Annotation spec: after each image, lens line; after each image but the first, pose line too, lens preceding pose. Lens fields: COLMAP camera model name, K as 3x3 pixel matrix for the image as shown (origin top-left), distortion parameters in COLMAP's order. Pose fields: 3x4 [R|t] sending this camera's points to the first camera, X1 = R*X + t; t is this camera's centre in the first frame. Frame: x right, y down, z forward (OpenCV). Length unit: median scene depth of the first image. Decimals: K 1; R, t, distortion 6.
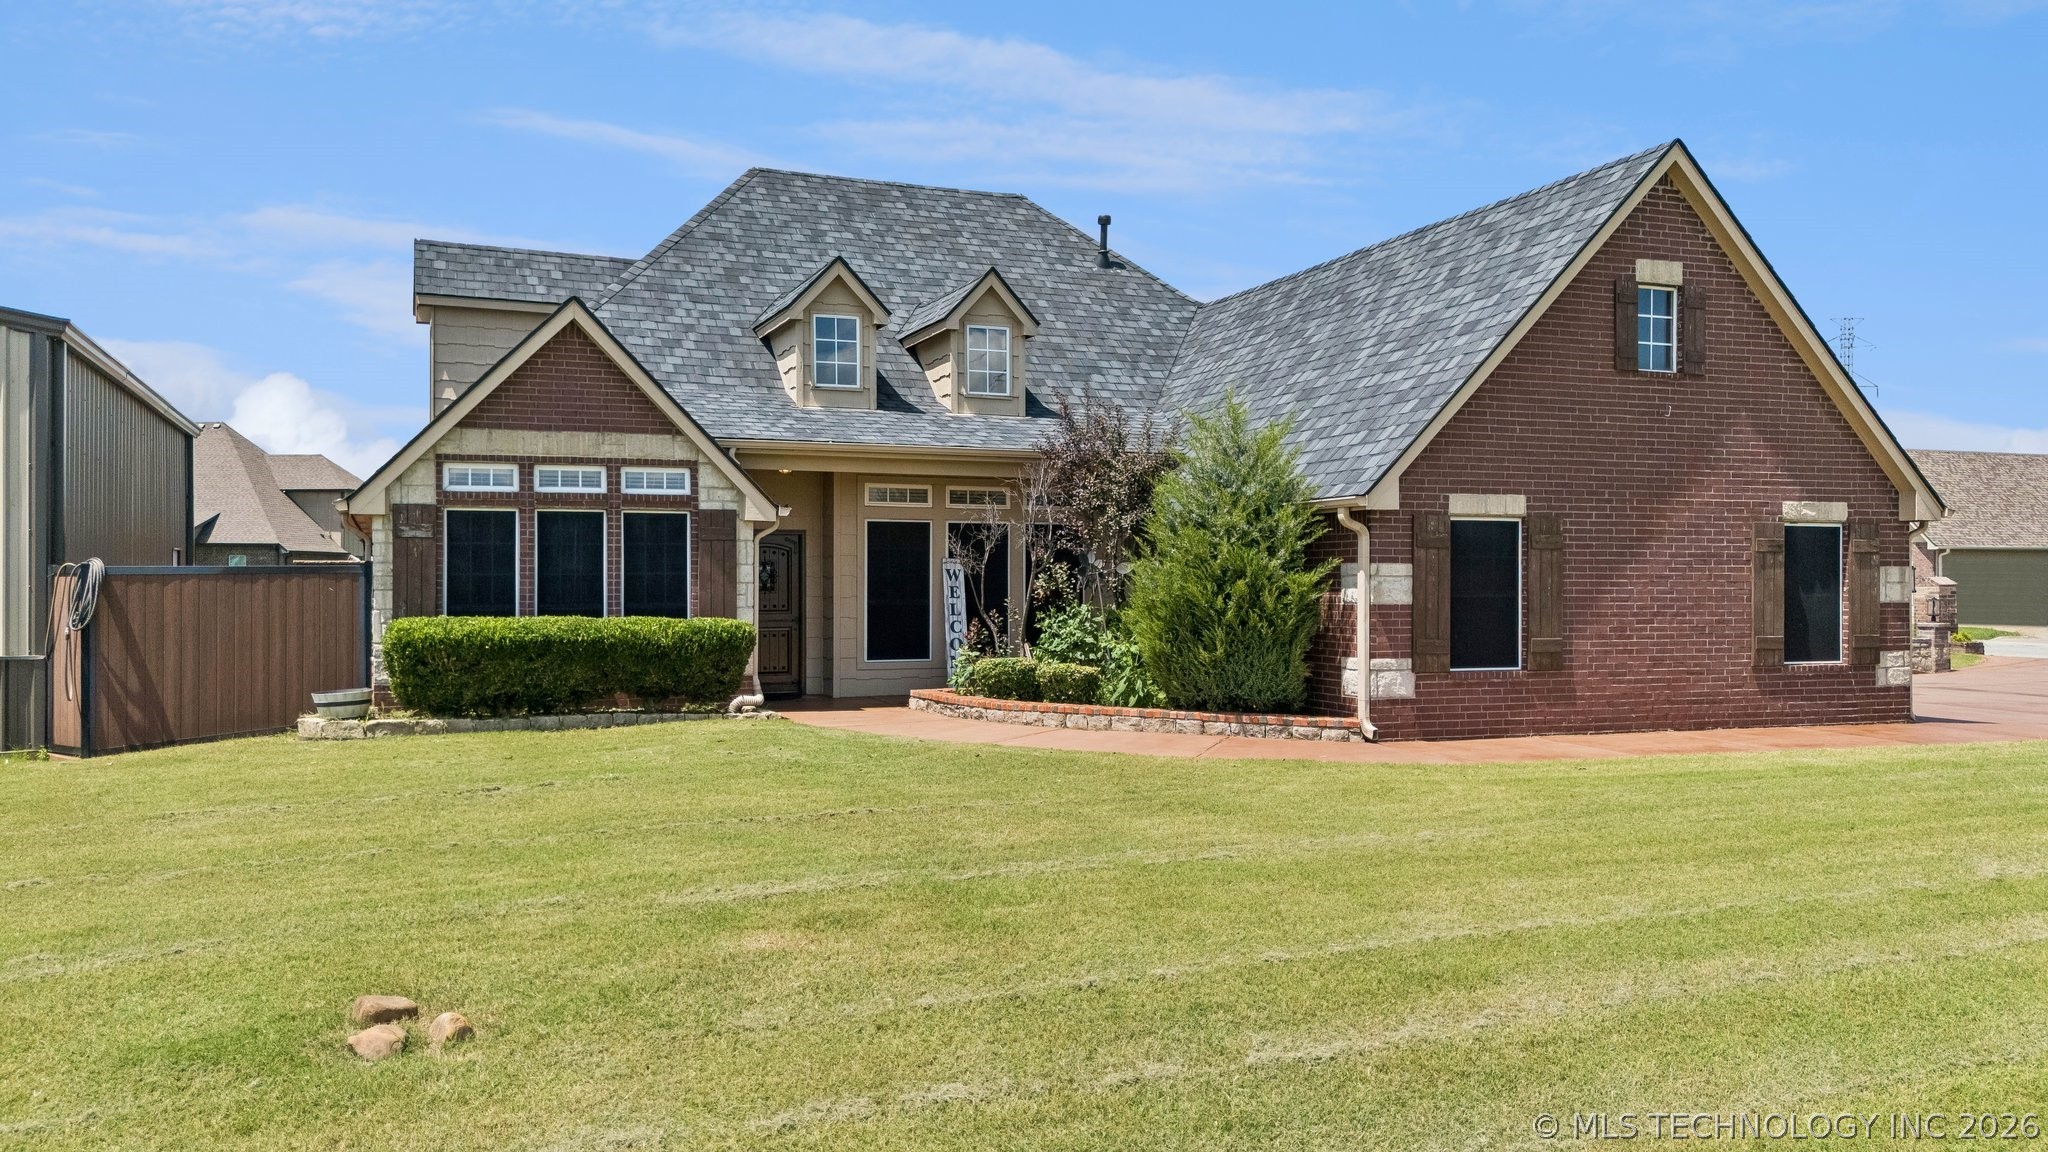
lens RADIAL K [[1558.1, 0, 1024.0], [0, 1558.1, 576.0], [0, 0, 1]] dist [0.068728, -0.073274]
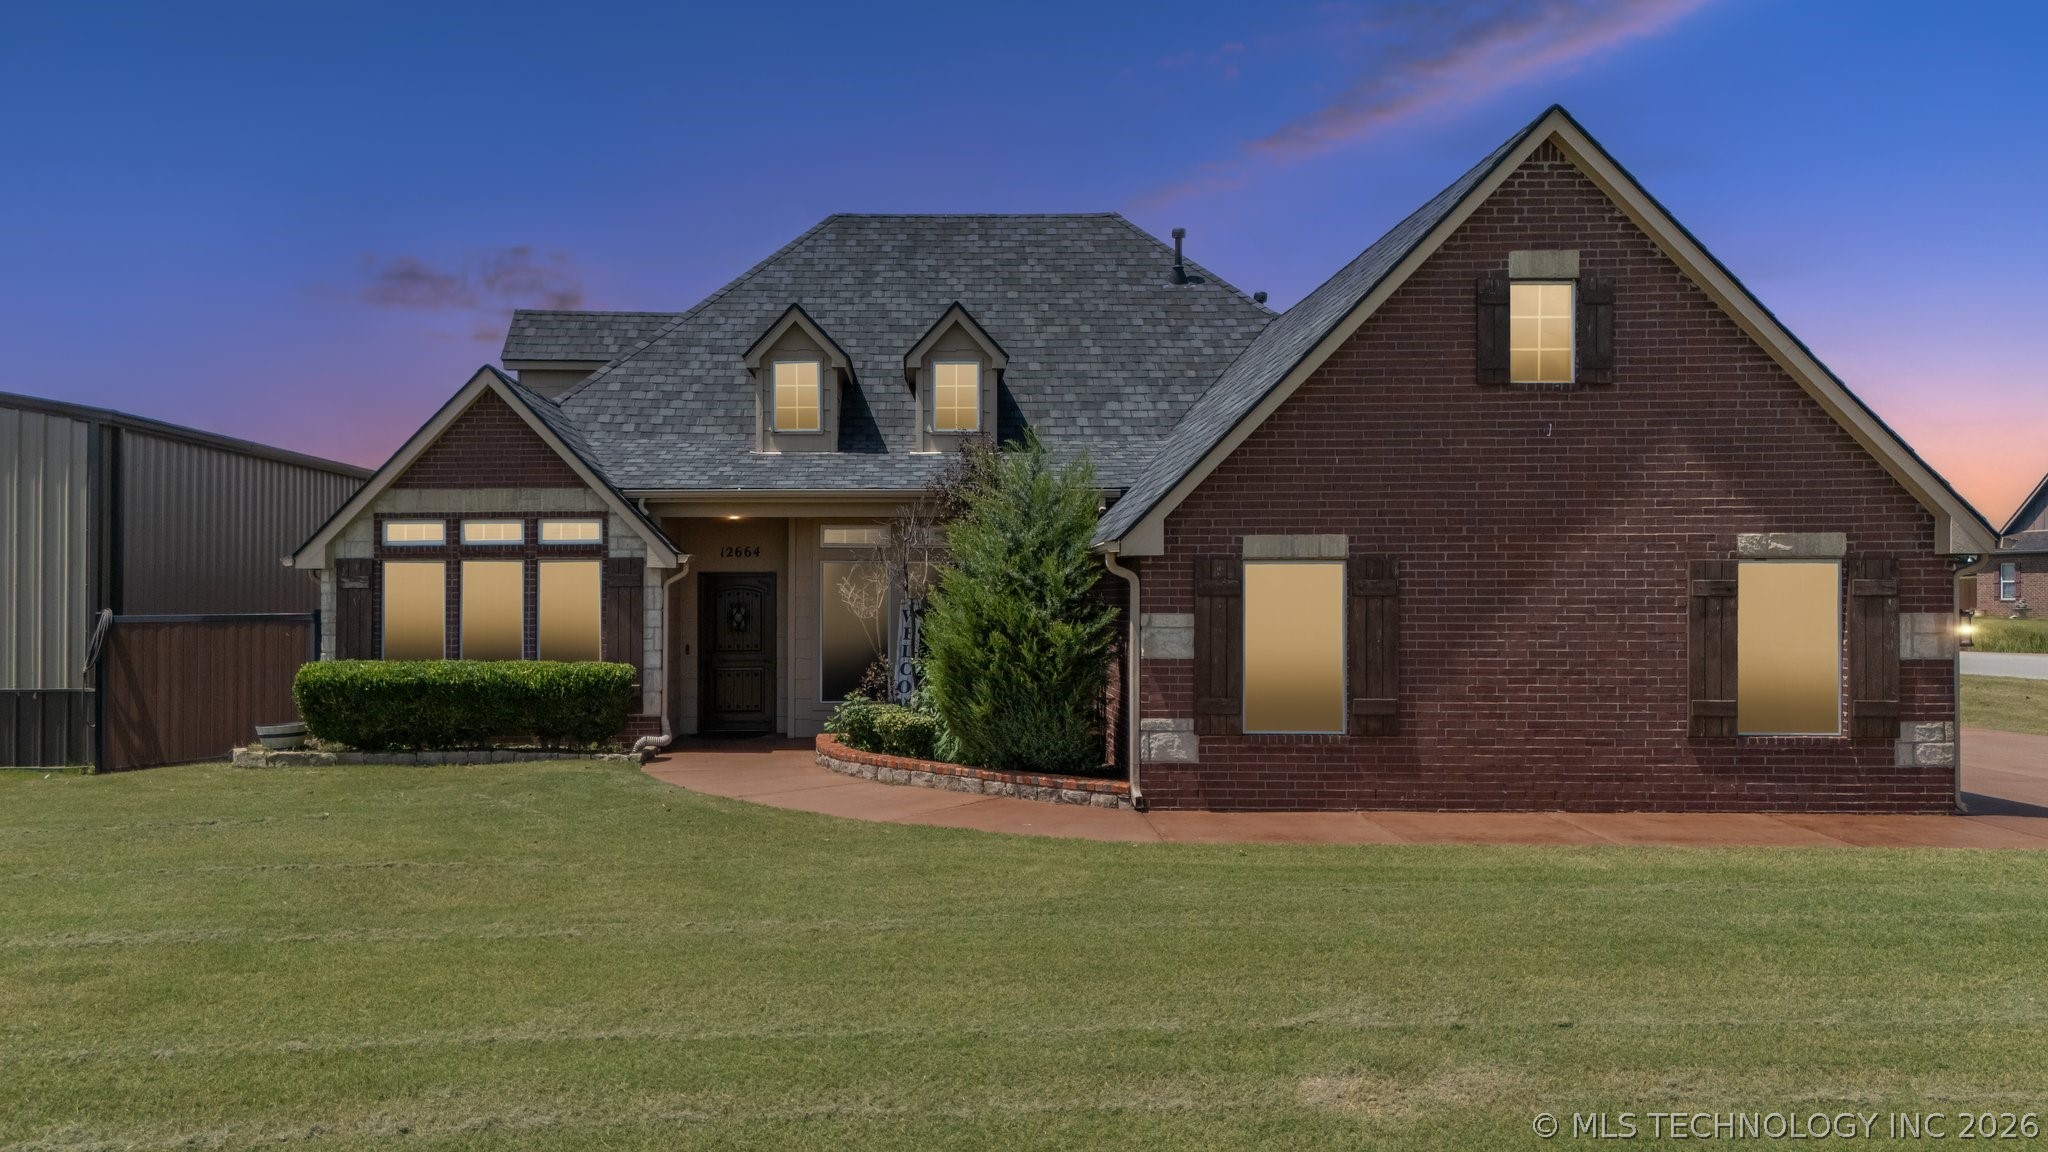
lens RADIAL K [[1589.2, 0, 944.0], [0, 1589.2, 575.0], [0, 0, 1]] dist [0.097126, -0.124055]
pose [[0.930317, -0.007850, -0.366673, 0.425624], [0.004542, 0.999941, -0.009885, -0.020617], [0.366729, 0.007531, 0.930298, 0.085835]]
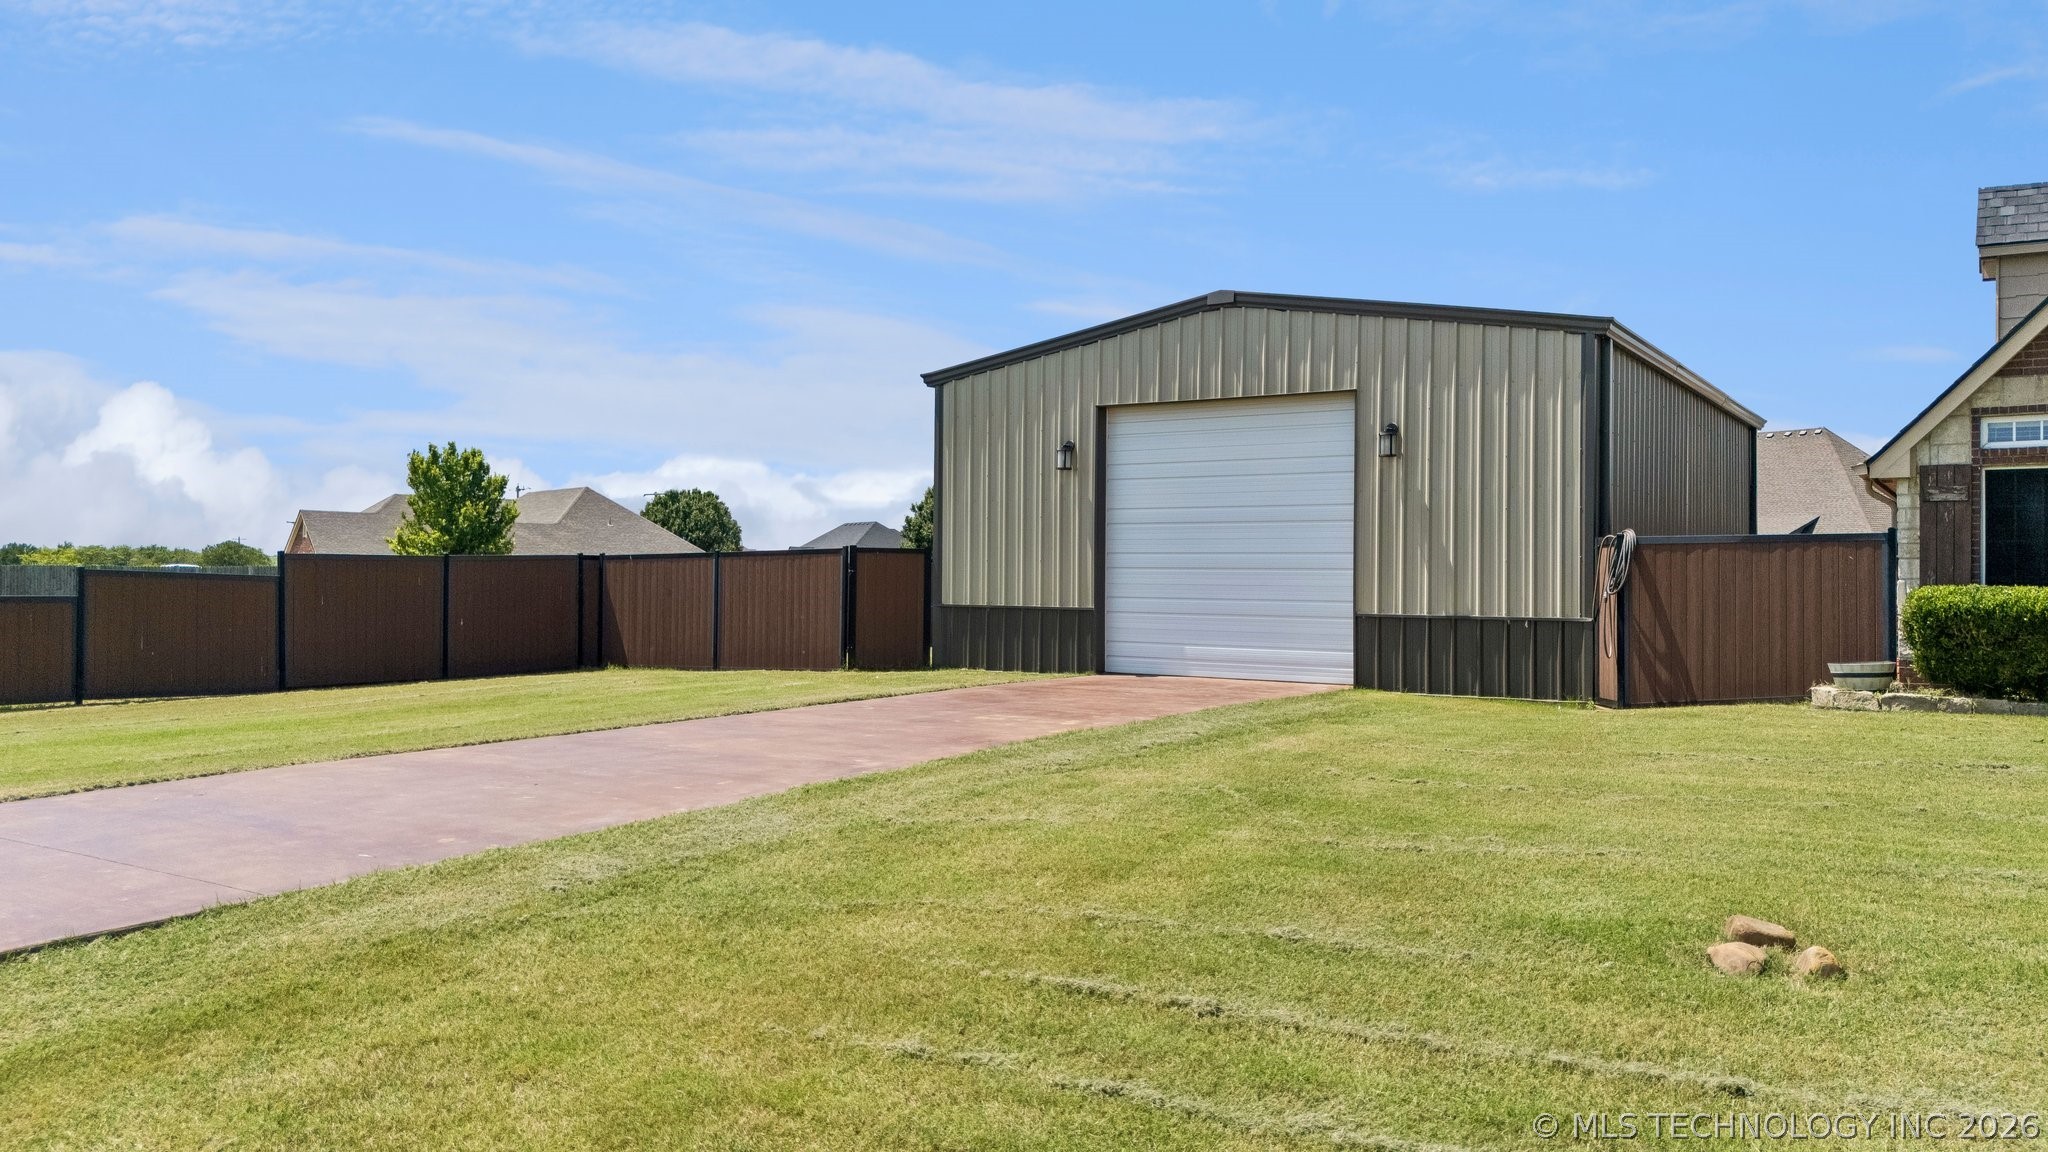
lens RADIAL K [[1518.0, 0, 1024.0], [0, 1518.0, 576.0], [0, 0, 1]] dist [0.067975, -0.068243]
pose [[0.574849, 0.000690, -0.818259, 0.040862], [-0.006465, 0.999972, -0.003698, 0.026206], [0.818234, 0.007415, 0.574838, 0.039787]]
